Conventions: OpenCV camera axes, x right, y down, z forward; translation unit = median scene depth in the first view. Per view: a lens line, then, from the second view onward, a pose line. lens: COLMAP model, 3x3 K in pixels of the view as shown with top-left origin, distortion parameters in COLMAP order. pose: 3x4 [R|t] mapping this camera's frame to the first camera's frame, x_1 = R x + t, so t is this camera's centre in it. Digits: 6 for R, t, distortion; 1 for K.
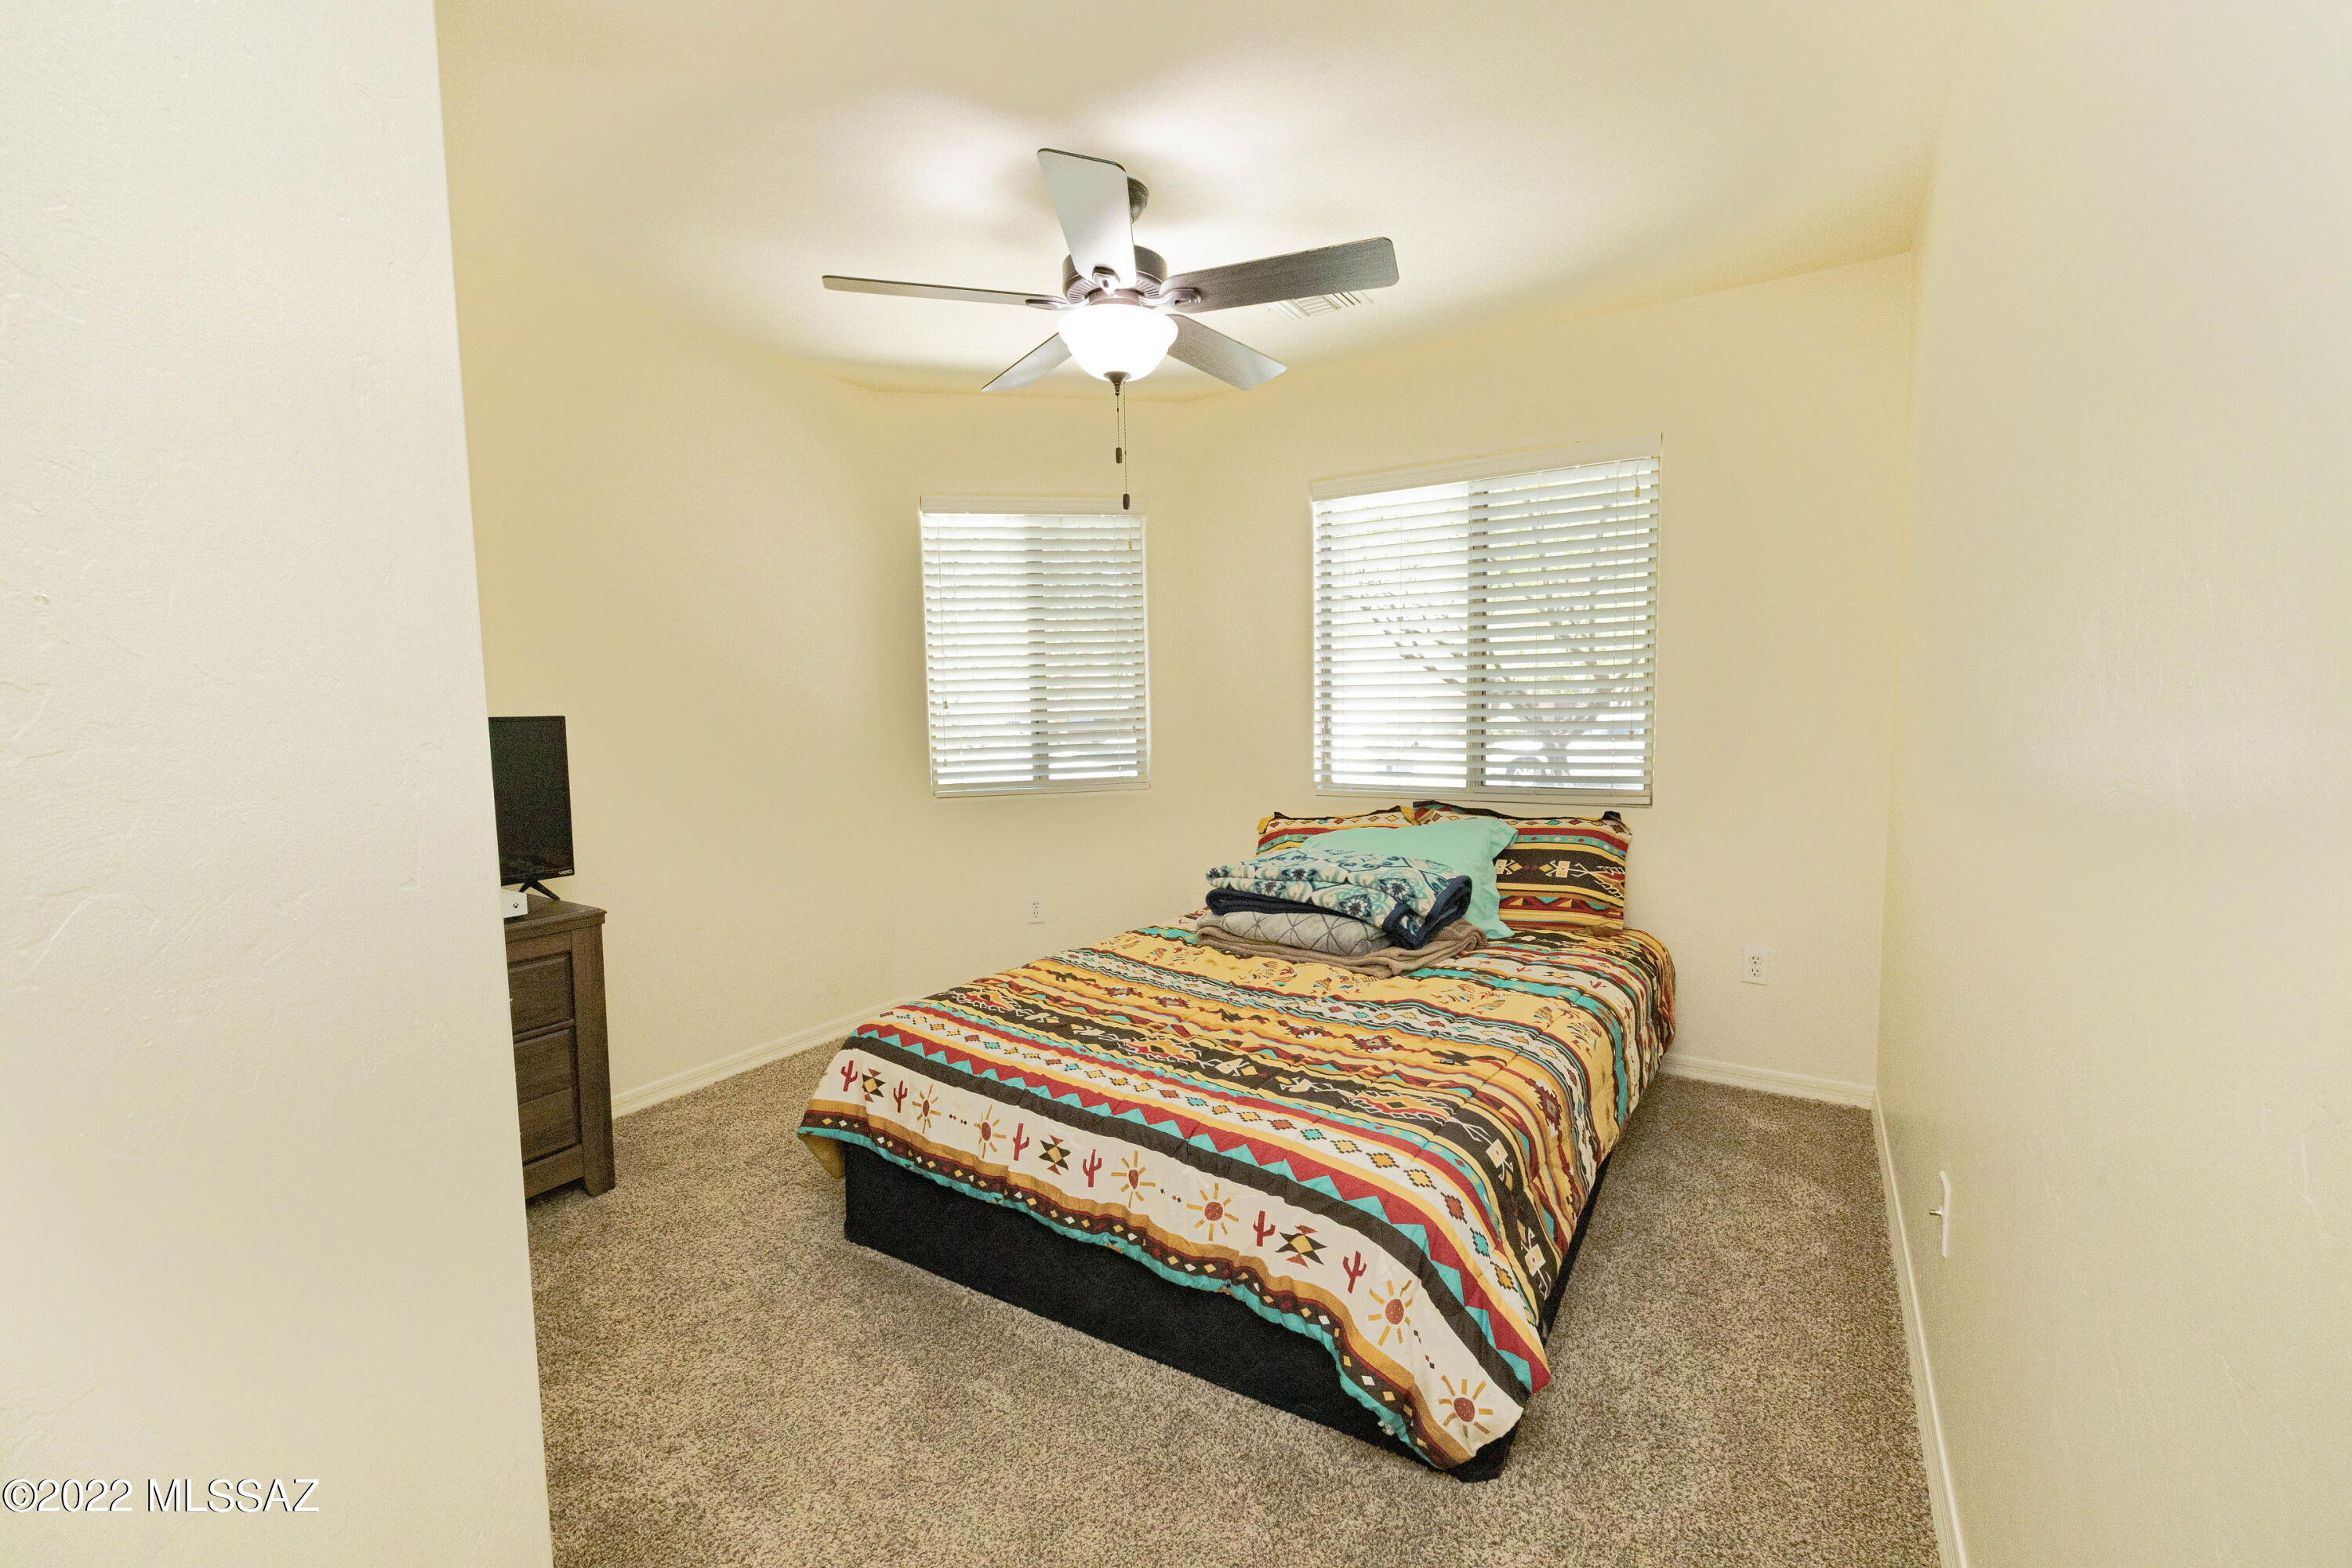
lens RADIAL K [[979.9, 0, 1176.9], [0, 979.9, 780.1], [0, 0, 1]] dist [0.000541, -0.000067]
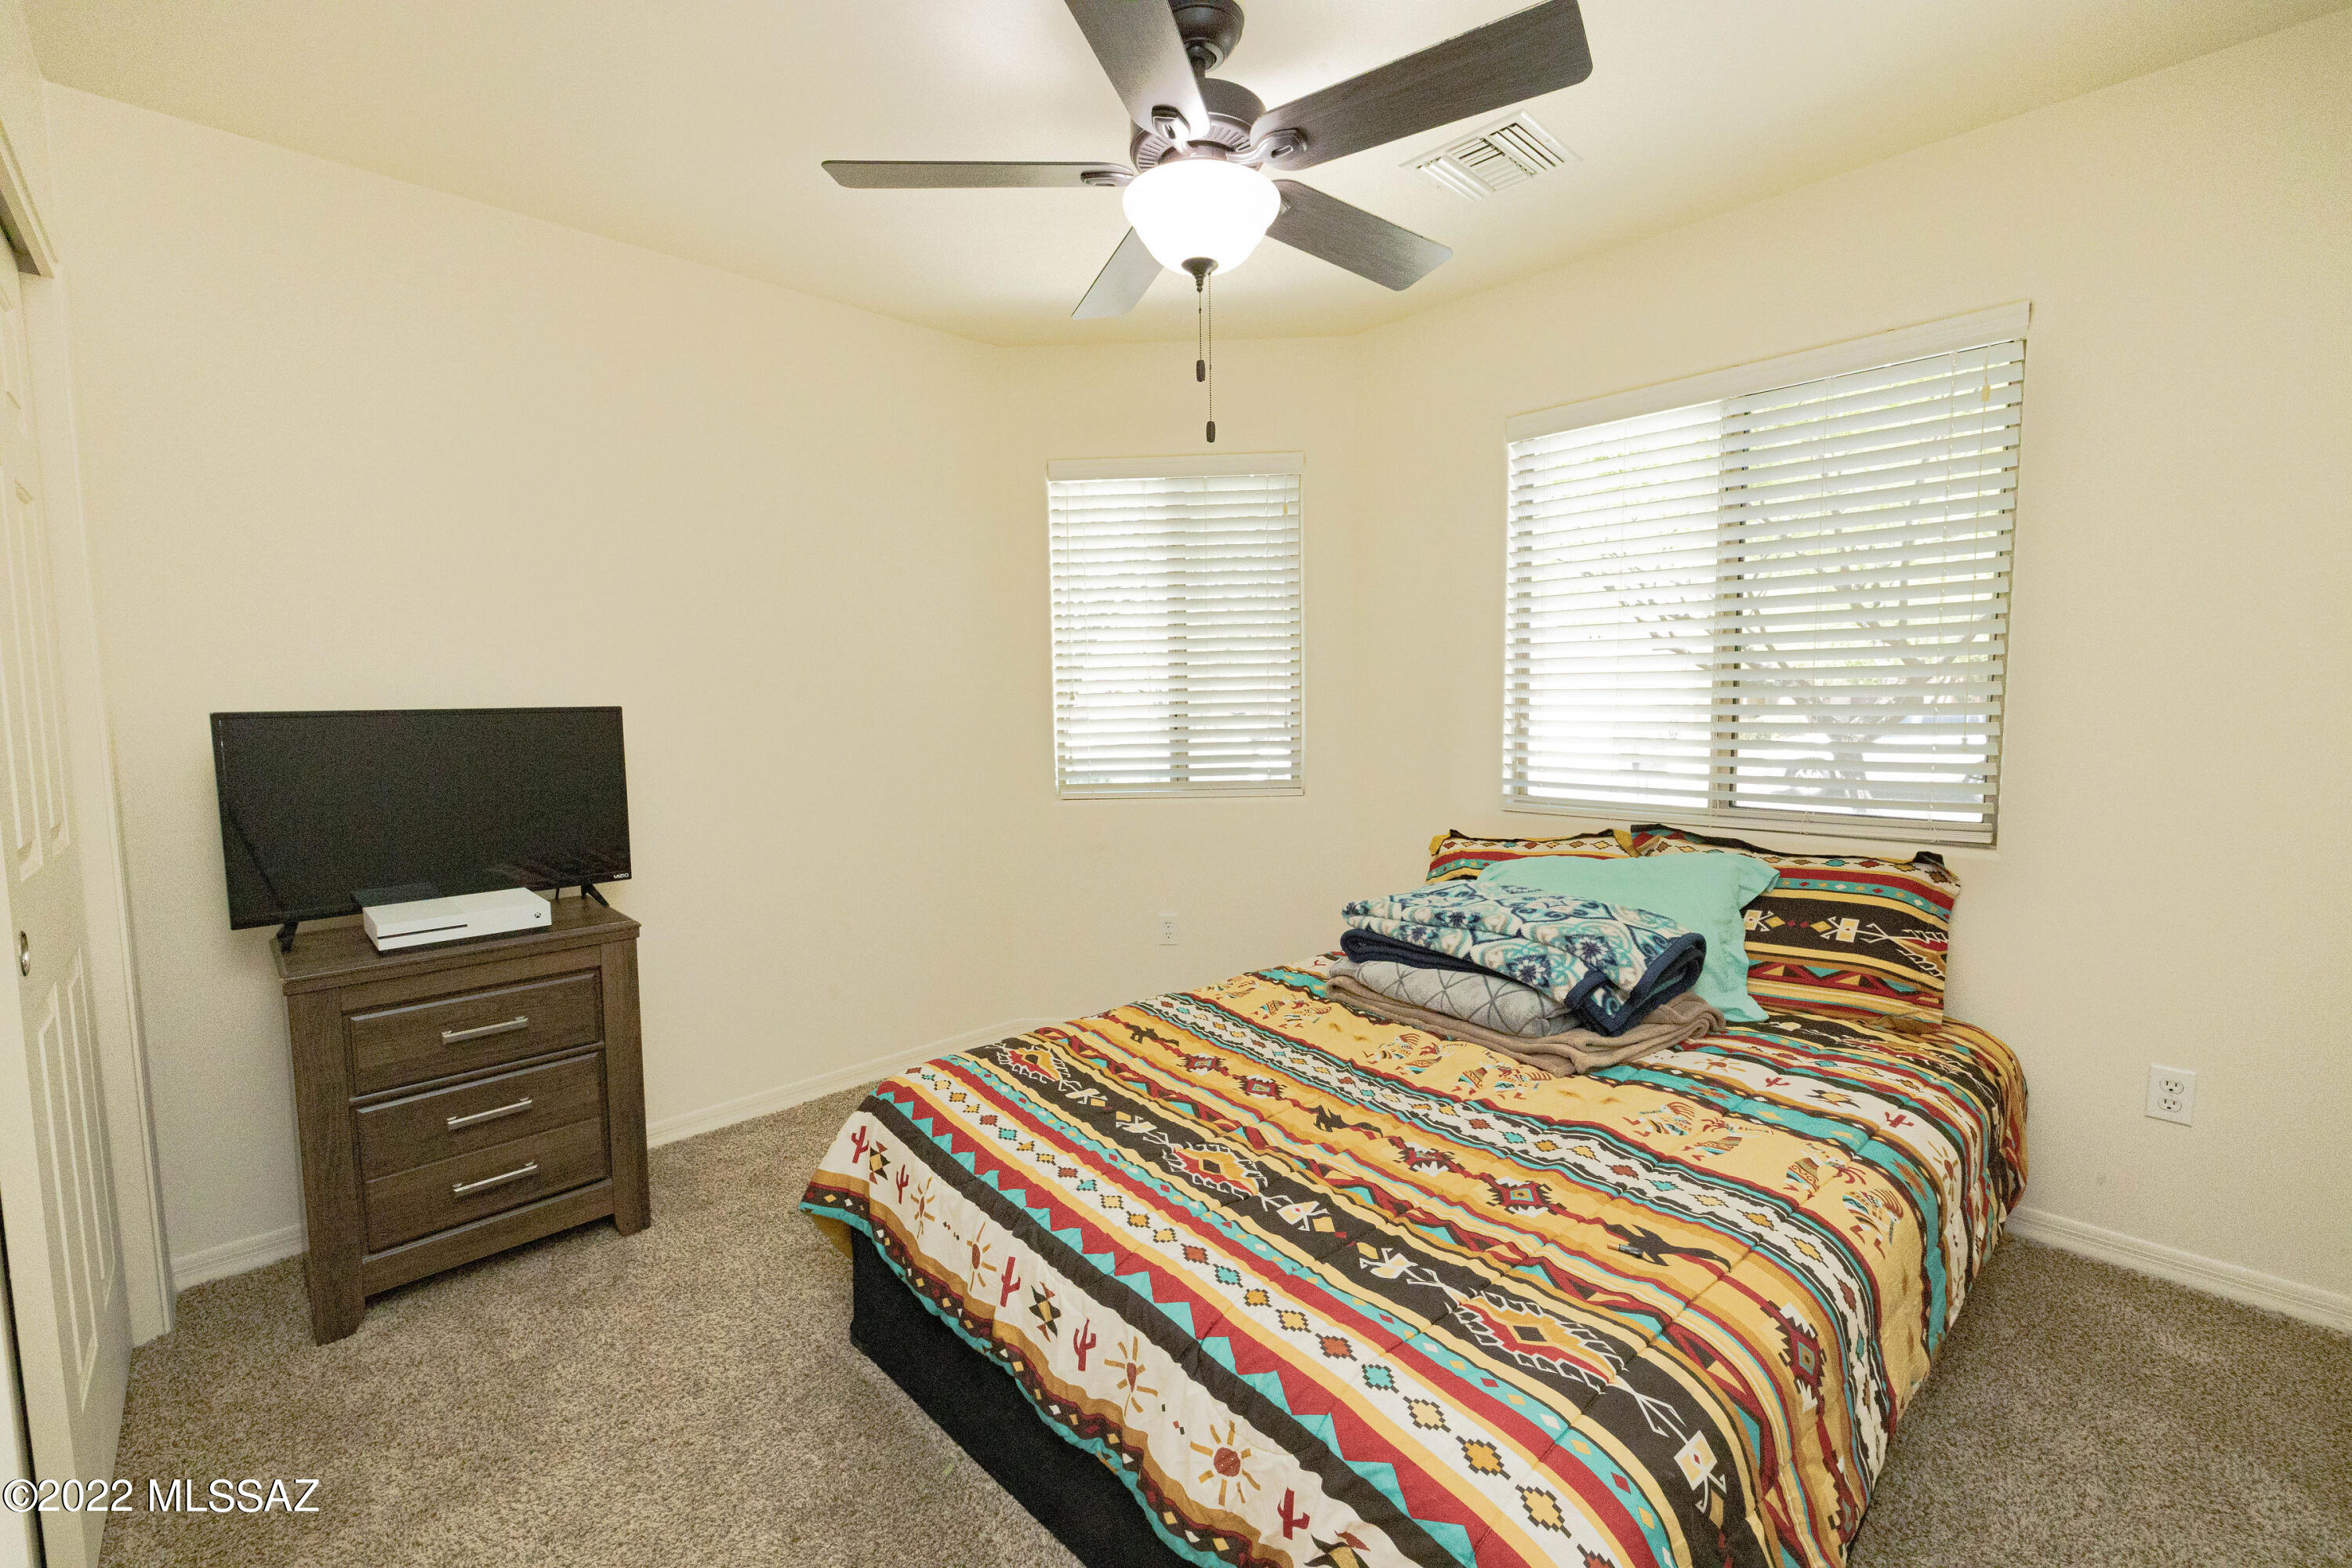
lens RADIAL K [[975.2, 0, 1175.3], [0, 975.2, 778.6], [0, 0, 1]] dist [-0.000607, 0.000159]
pose [[0.971800, 0.024648, -0.234515, 0.108645], [-0.022564, 0.999678, 0.011567, -0.022783], [0.234725, -0.005949, 0.972044, 0.259508]]
